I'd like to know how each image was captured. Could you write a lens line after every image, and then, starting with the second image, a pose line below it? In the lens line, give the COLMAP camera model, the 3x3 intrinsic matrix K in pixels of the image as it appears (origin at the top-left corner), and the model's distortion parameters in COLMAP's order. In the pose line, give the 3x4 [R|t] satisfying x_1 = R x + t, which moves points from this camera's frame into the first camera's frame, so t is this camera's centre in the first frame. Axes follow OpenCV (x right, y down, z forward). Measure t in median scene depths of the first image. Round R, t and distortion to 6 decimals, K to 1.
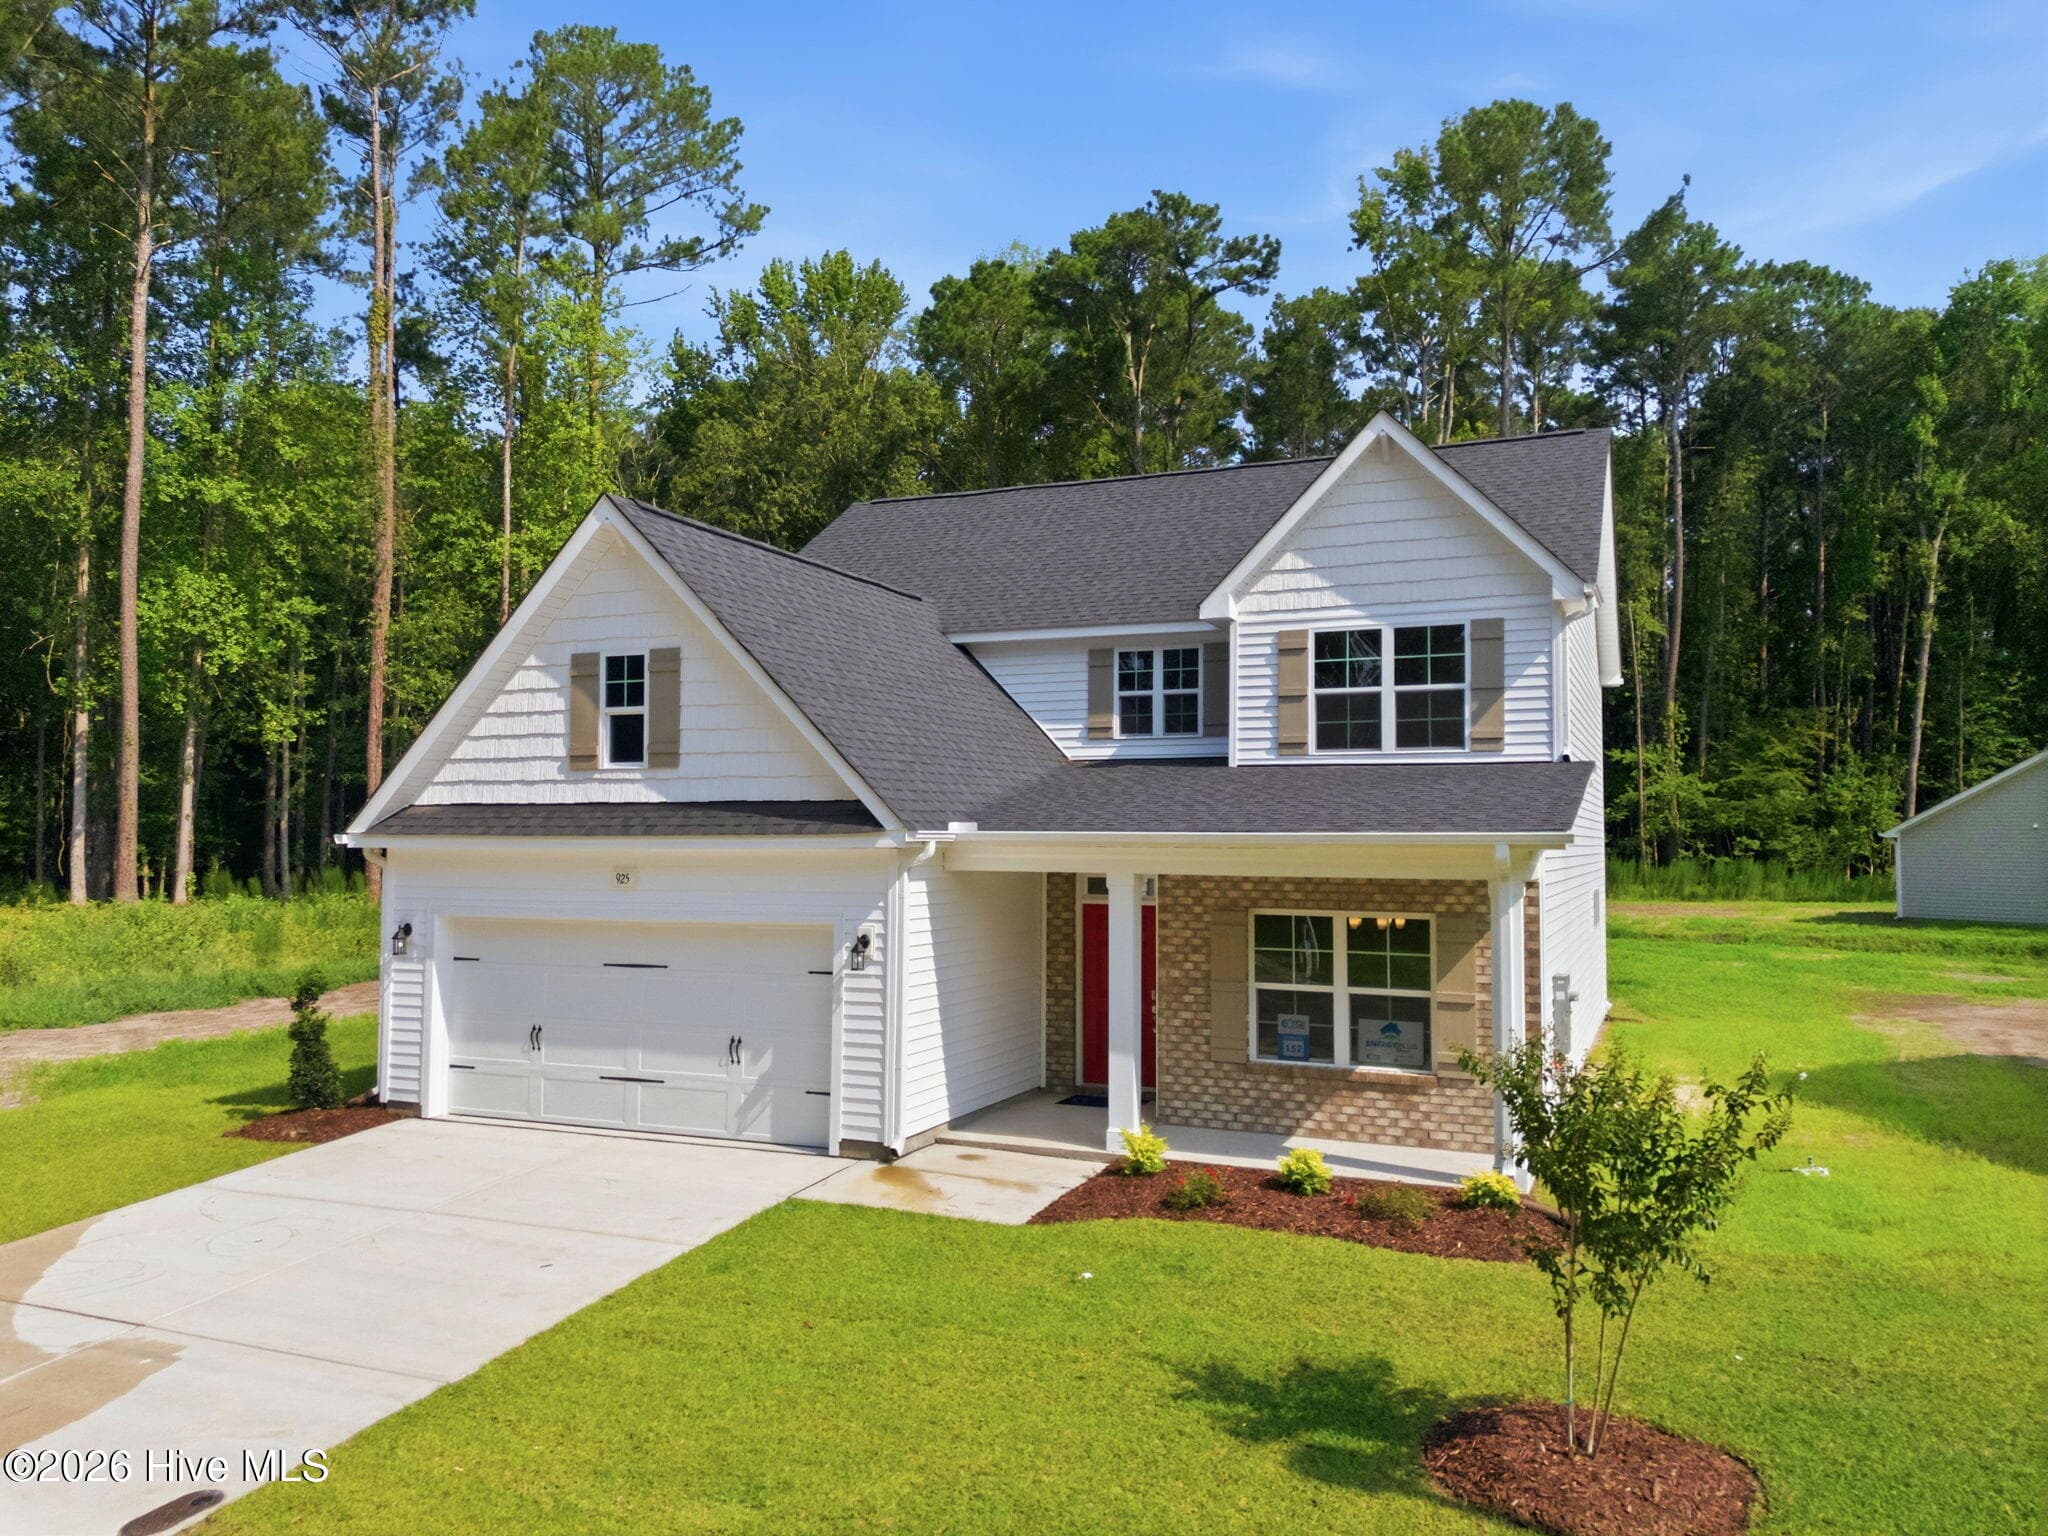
lens RADIAL K [[1498.8, 0, 1031.5], [0, 1498.8, 760.2], [0, 0, 1]] dist [0.076503, -0.068383]
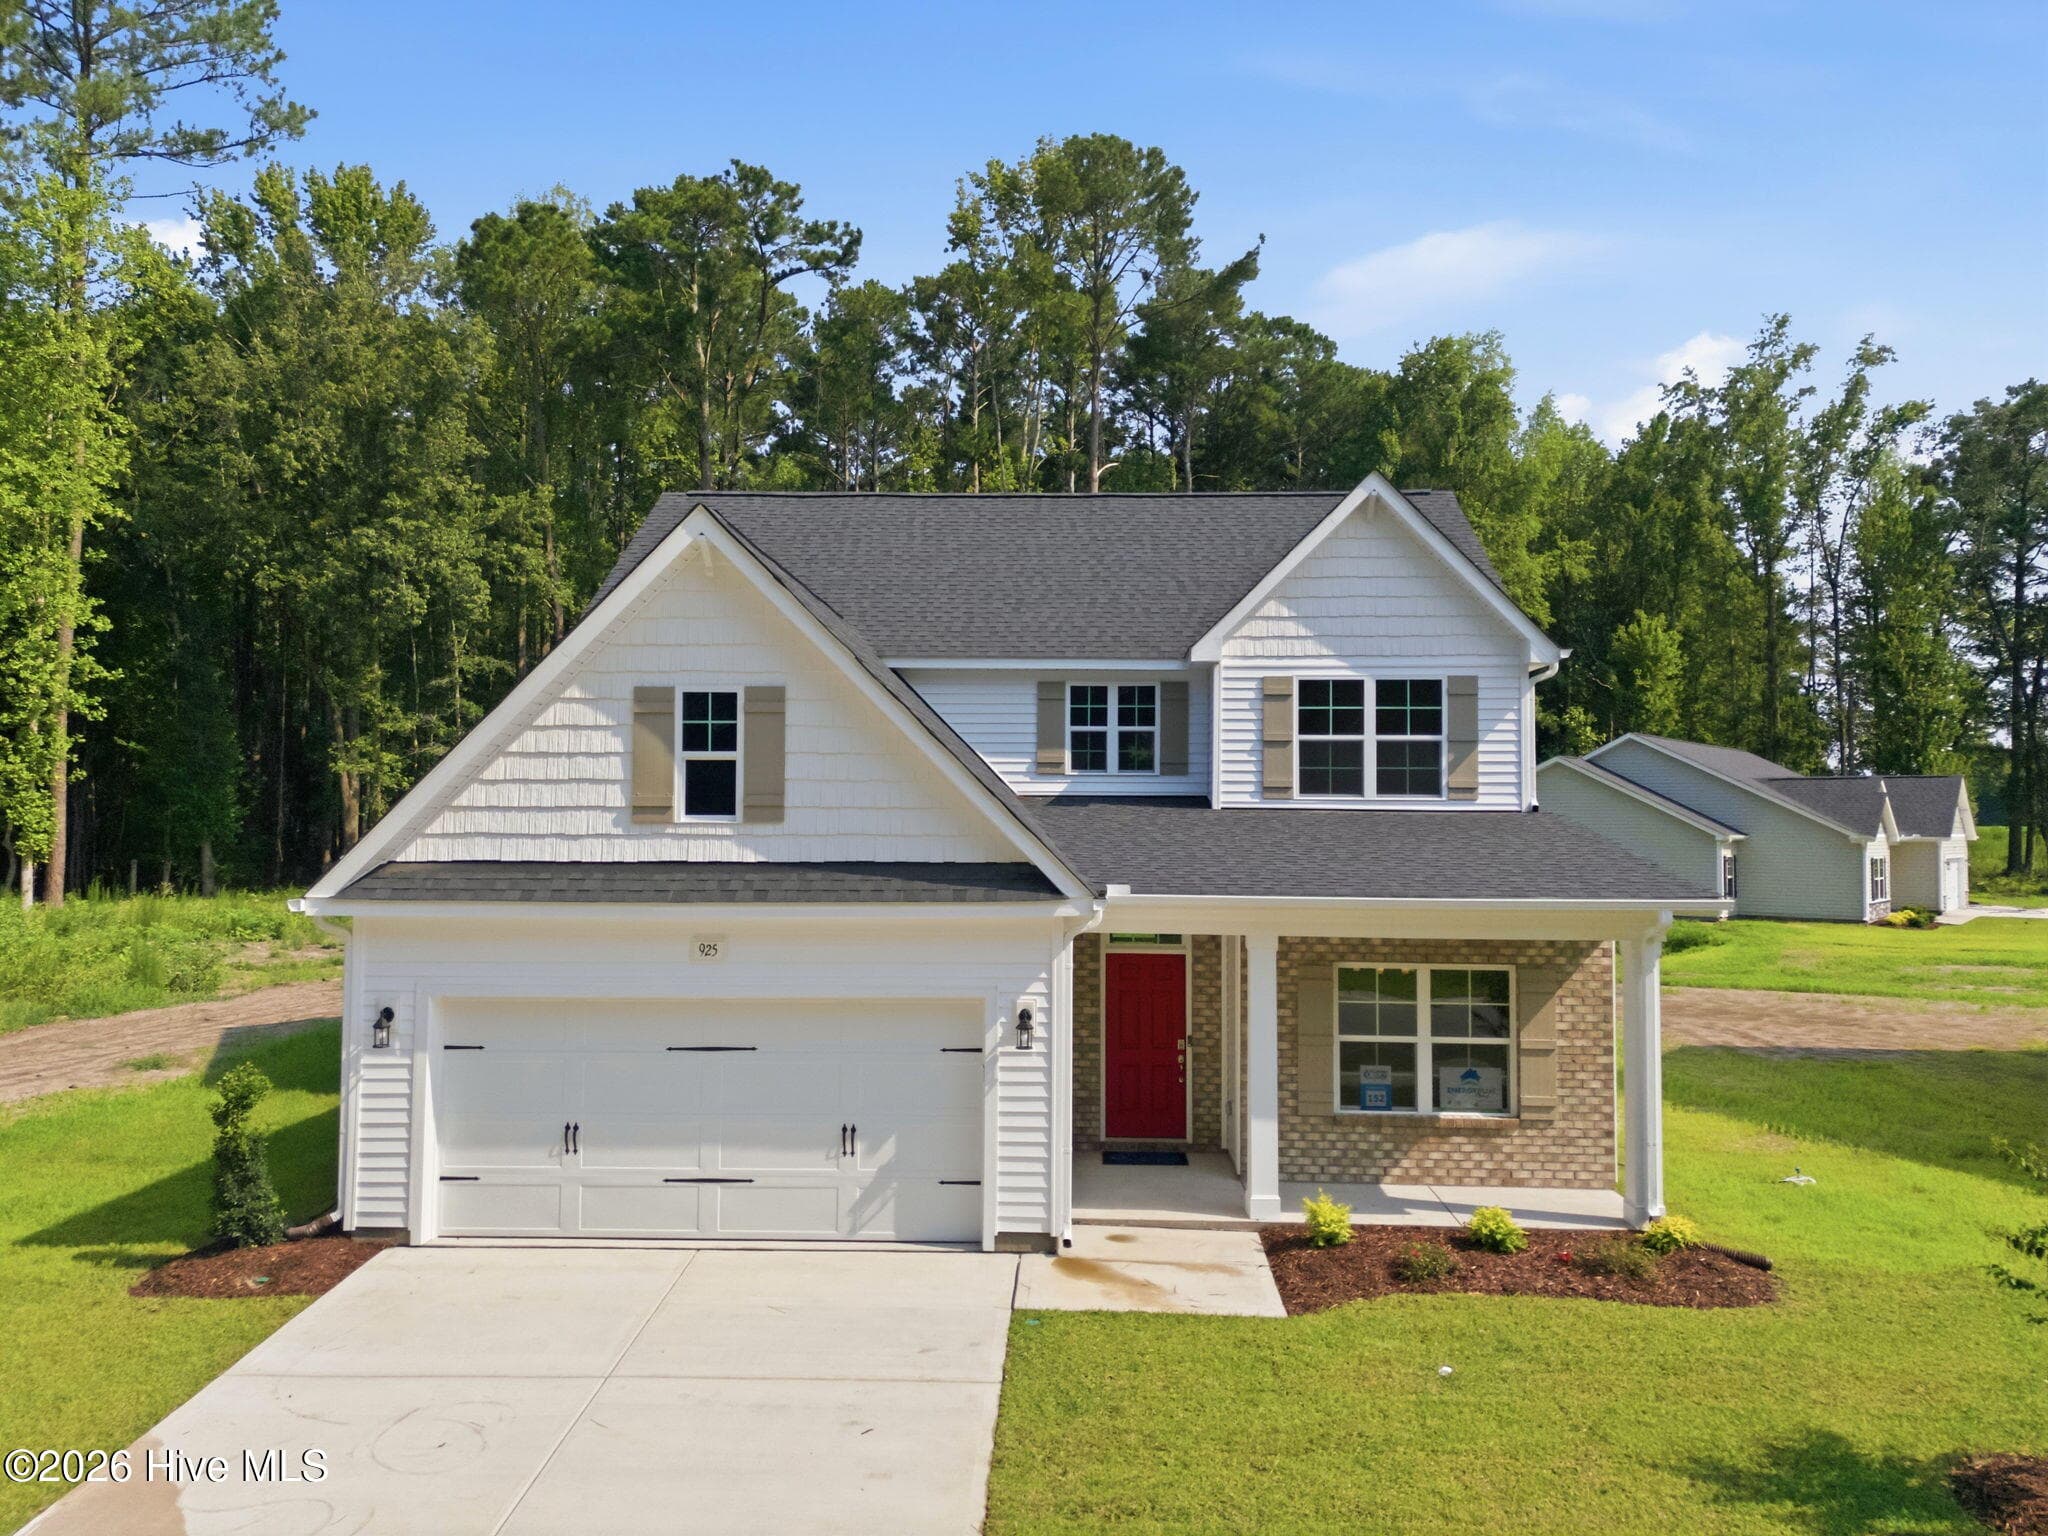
lens RADIAL K [[1498.8, 0, 1031.5], [0, 1498.8, 760.2], [0, 0, 1]] dist [0.076503, -0.068383]
pose [[0.932932, 0.015673, 0.359711, -0.365136], [-0.020908, 0.999725, 0.010665, -0.038849], [-0.359445, -0.017471, 0.933003, 0.113341]]
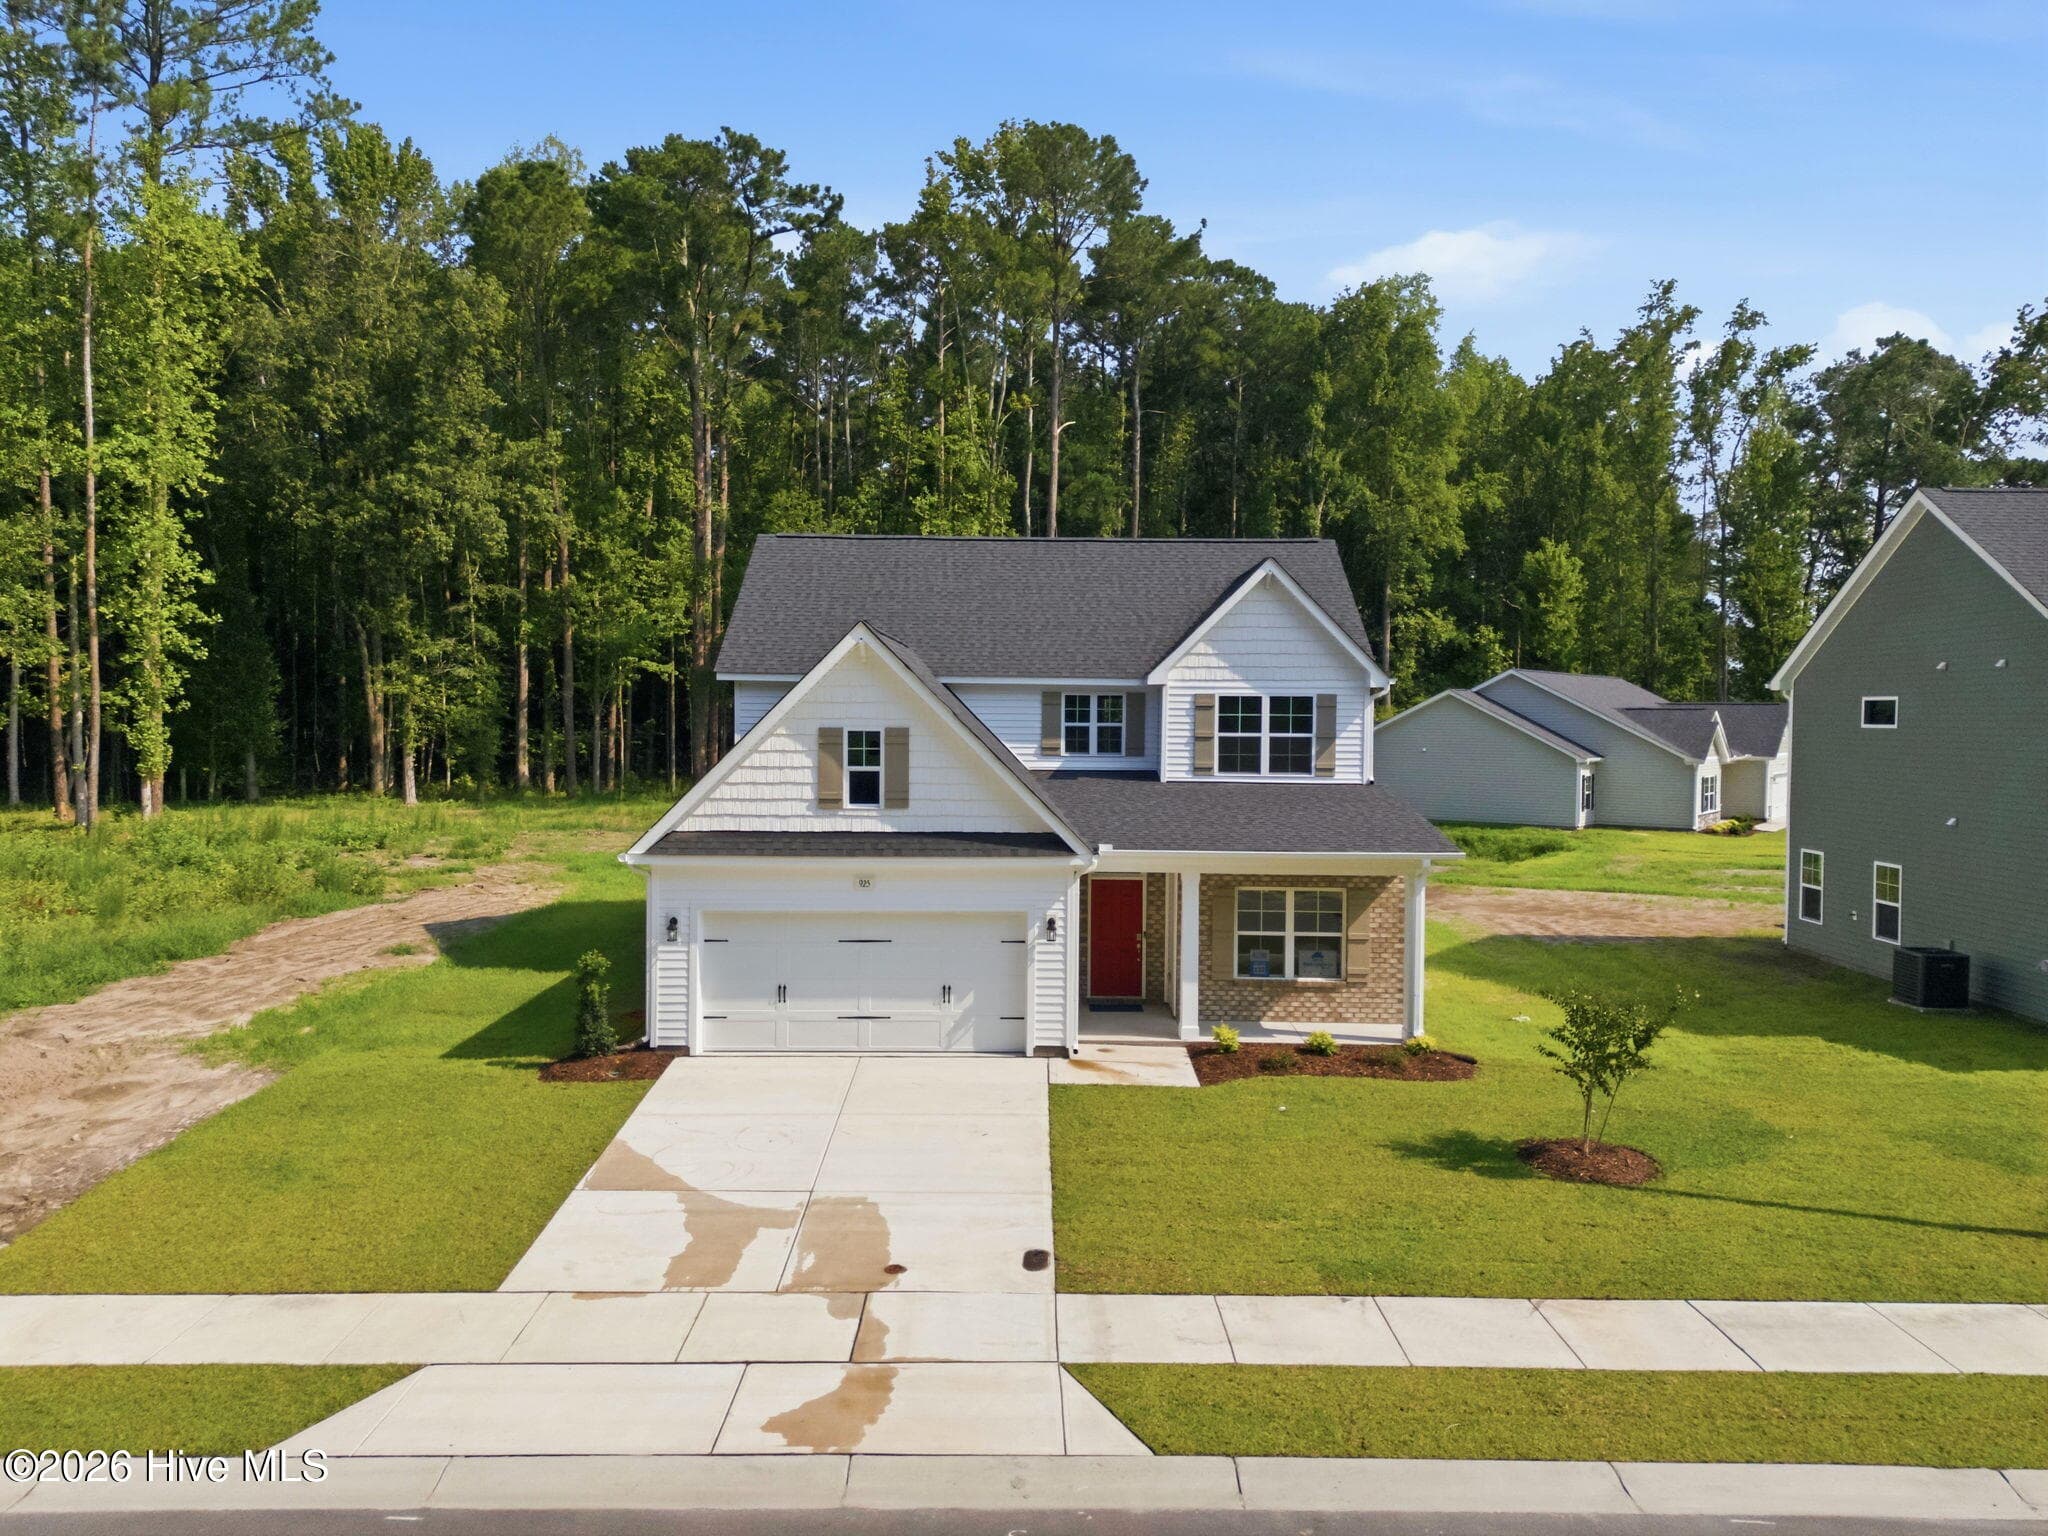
lens RADIAL K [[1498.8, 0, 1031.5], [0, 1498.8, 760.2], [0, 0, 1]] dist [0.076503, -0.068383]
pose [[0.918301, -0.009335, 0.395774, -0.620230], [-0.025756, 0.996195, 0.083260, -0.148410], [-0.395045, -0.086651, 0.914566, -0.344599]]
